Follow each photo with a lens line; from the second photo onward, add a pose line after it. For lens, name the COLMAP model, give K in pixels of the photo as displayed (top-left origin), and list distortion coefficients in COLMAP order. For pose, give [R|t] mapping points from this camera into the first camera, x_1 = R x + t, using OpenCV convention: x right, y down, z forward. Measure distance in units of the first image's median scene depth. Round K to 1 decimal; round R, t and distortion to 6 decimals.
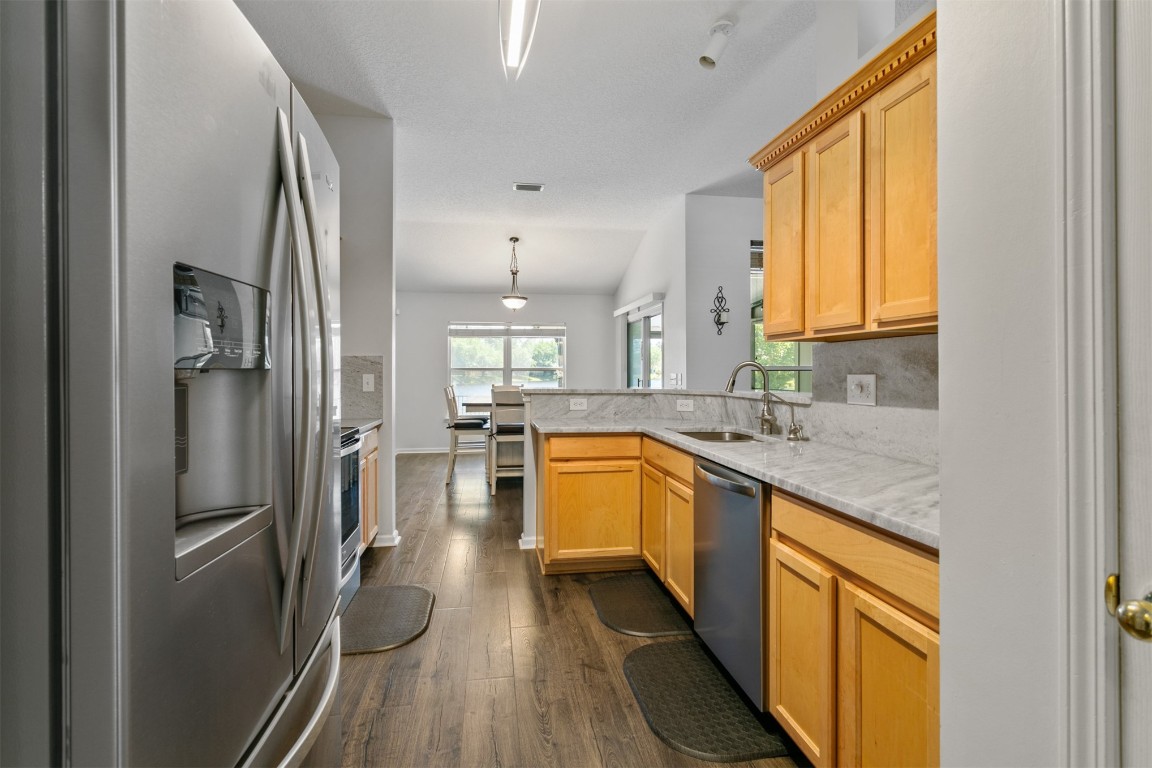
lens RADIAL K [[574.5, 0, 576.0], [0, 574.5, 384.0], [0, 0, 1]] dist [0.000572, 0.000083]
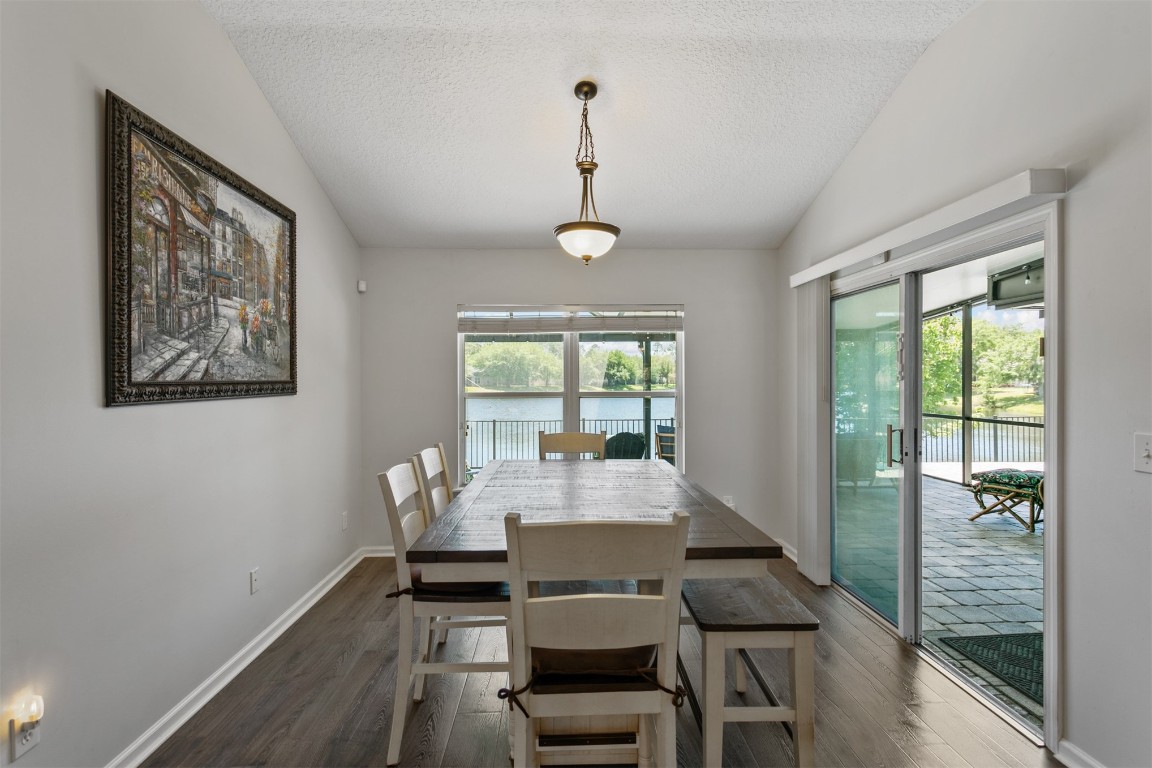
lens RADIAL K [[551.0, 0, 576.0], [0, 551.0, 384.0], [0, 0, 1]] dist [0.002783, 0.000474]
pose [[0.993843, -0.006031, -0.110632, -0.068195], [0.004469, 0.999887, -0.014365, -0.033671], [0.110706, 0.013782, 0.993758, 0.575957]]
